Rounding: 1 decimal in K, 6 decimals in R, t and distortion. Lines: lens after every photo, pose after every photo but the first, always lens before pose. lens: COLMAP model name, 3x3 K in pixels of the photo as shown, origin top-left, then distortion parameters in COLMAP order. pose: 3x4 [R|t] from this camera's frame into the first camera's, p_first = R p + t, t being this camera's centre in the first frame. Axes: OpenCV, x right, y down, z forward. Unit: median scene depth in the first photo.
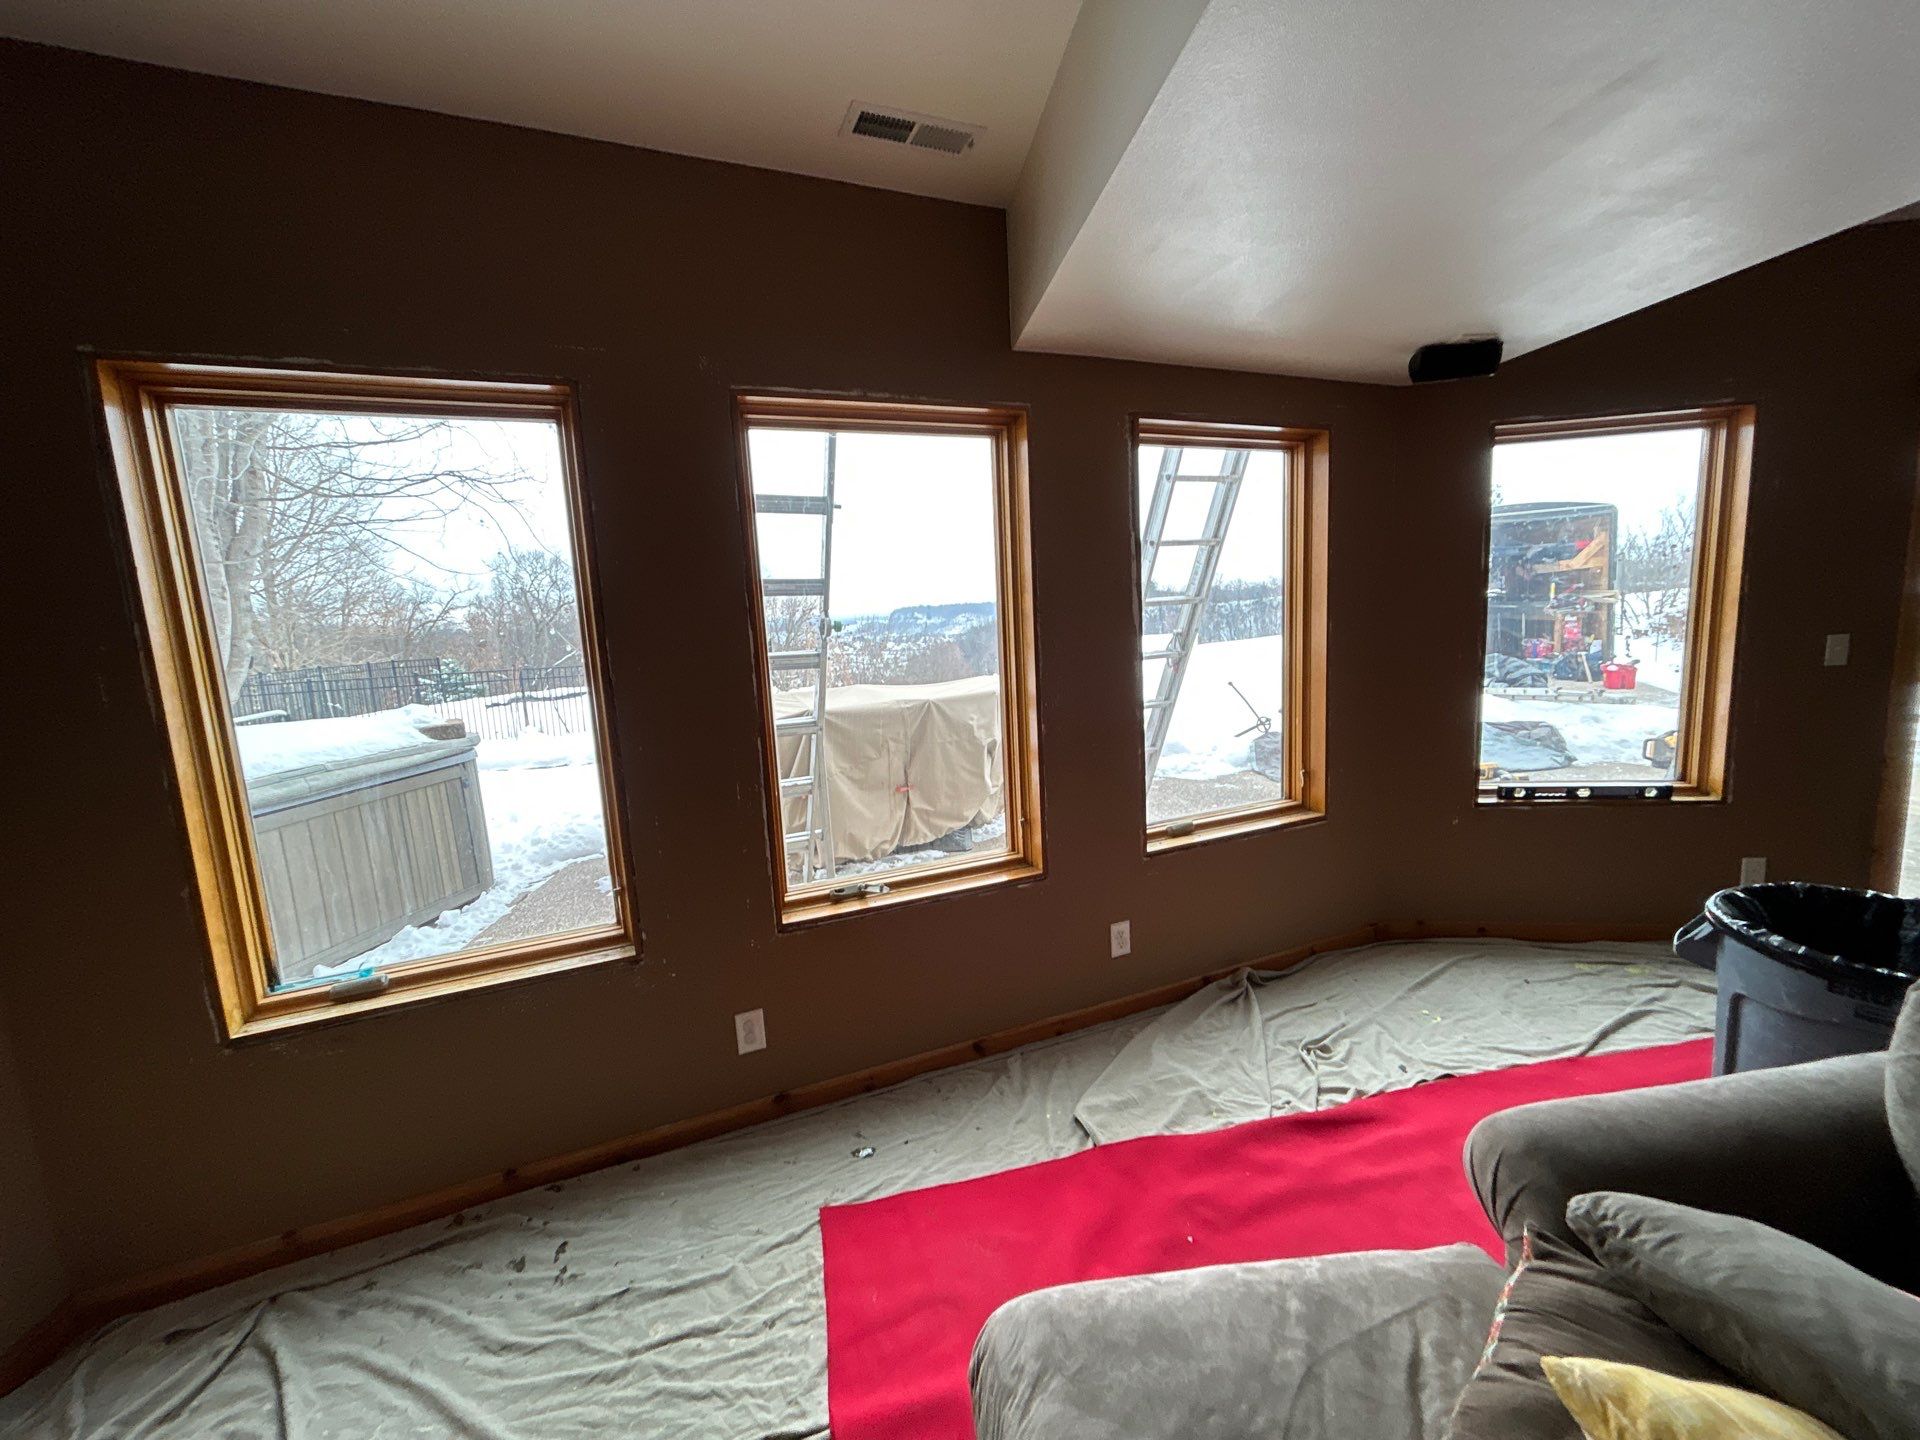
lens RADIAL K [[773.7, 0, 962.7], [0, 773.7, 720.7], [0, 0, 1]] dist [-0.000548, 0.000994]
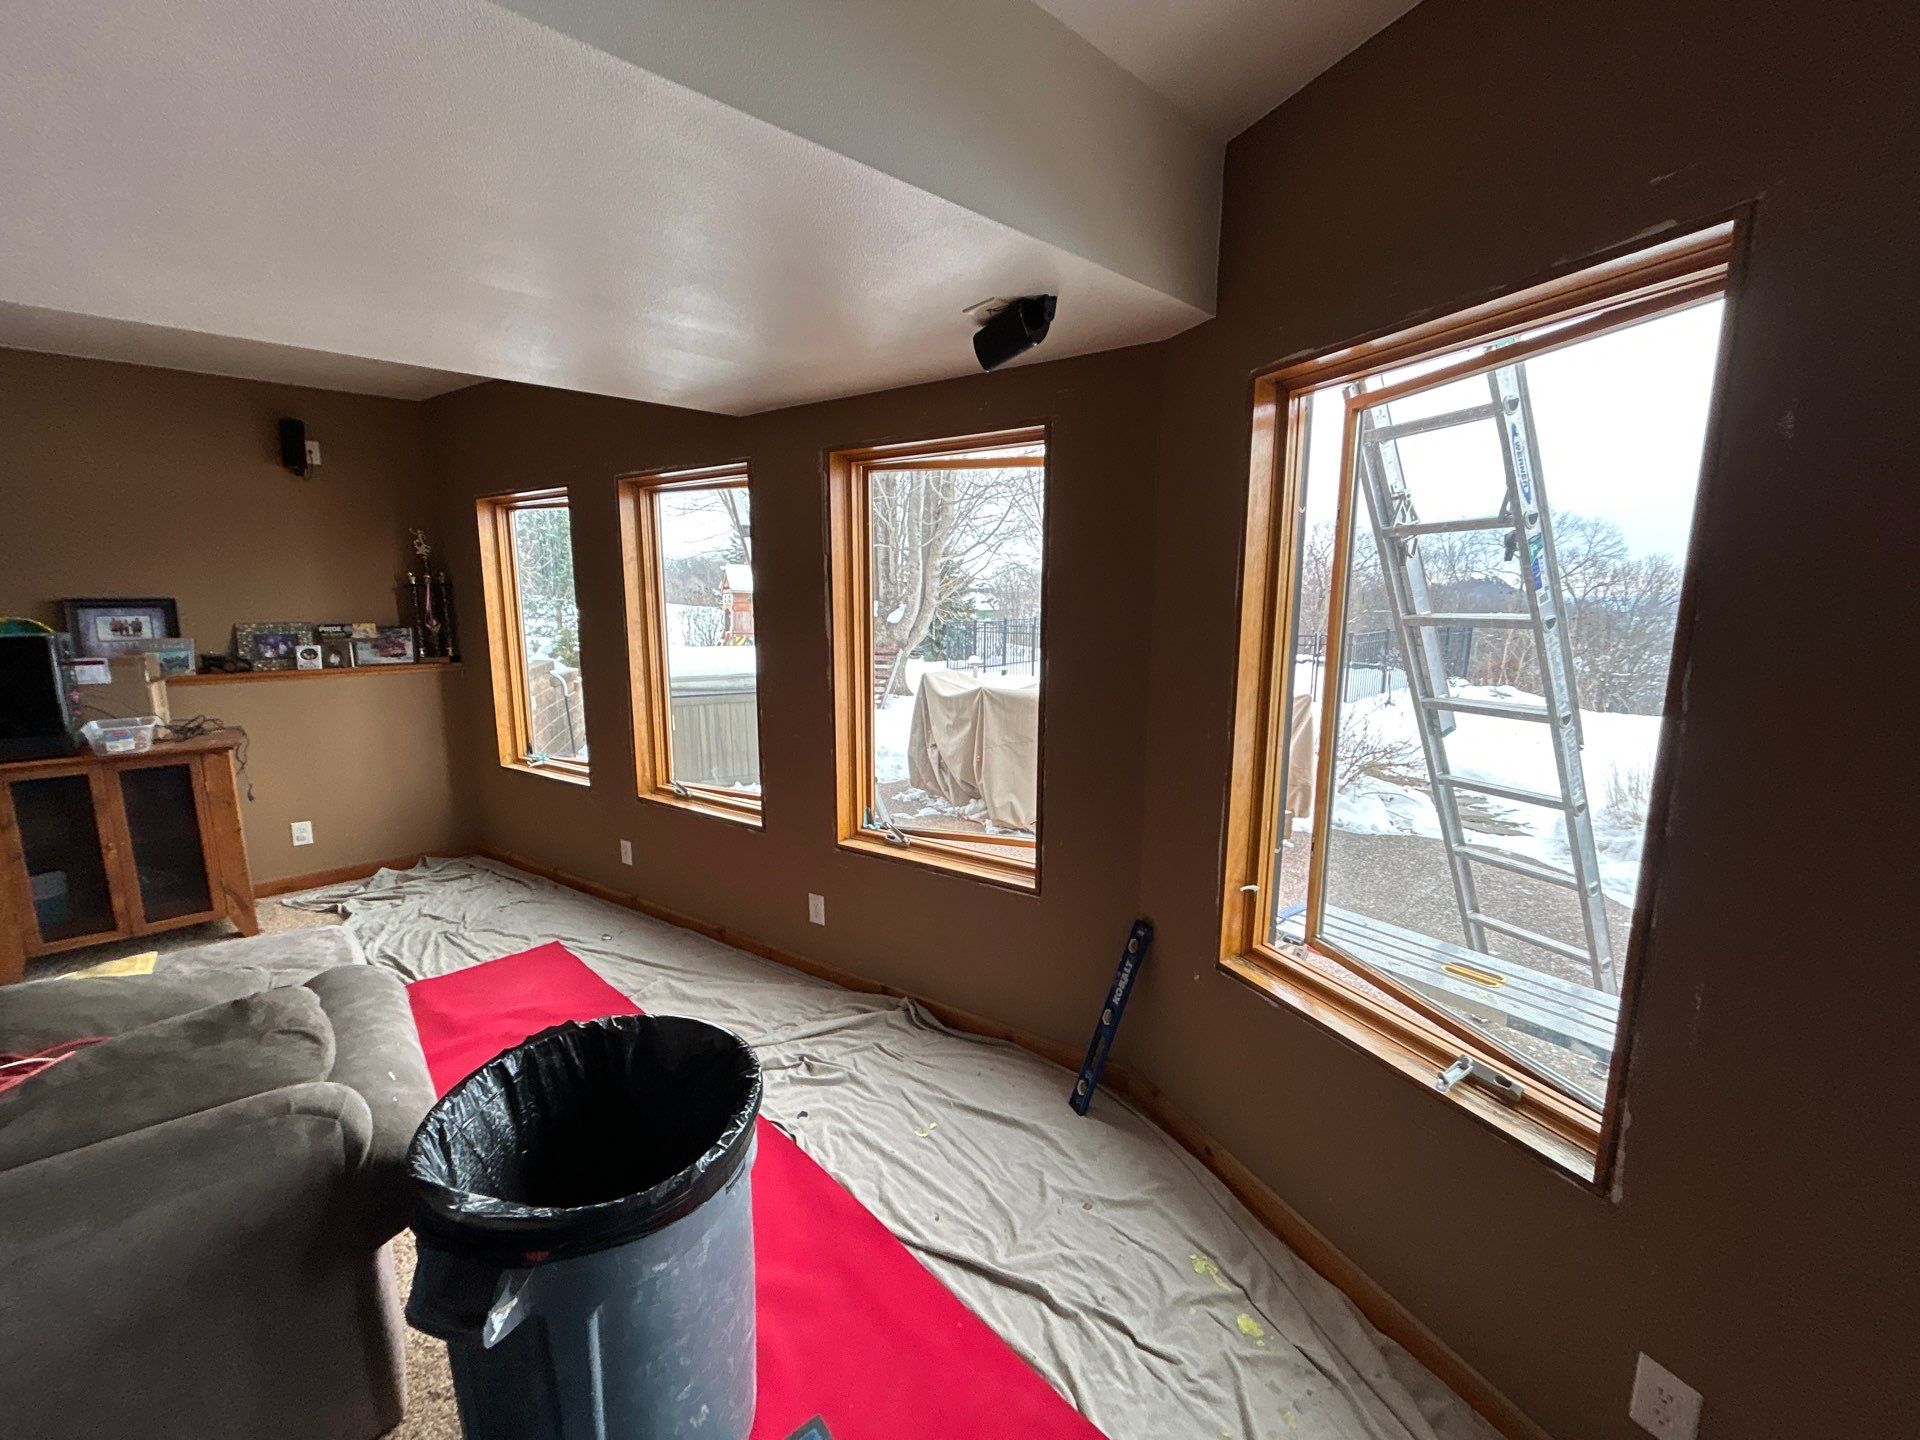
lens RADIAL K [[773.7, 0, 956.9], [0, 773.7, 726.5], [0, 0, 1]] dist [-0.000548, 0.000994]
pose [[0.545780, 0.178752, -0.818640, 1.101623], [-0.164473, 0.980829, 0.104513, -0.126041], [0.821628, 0.077603, 0.564717, 0.461633]]
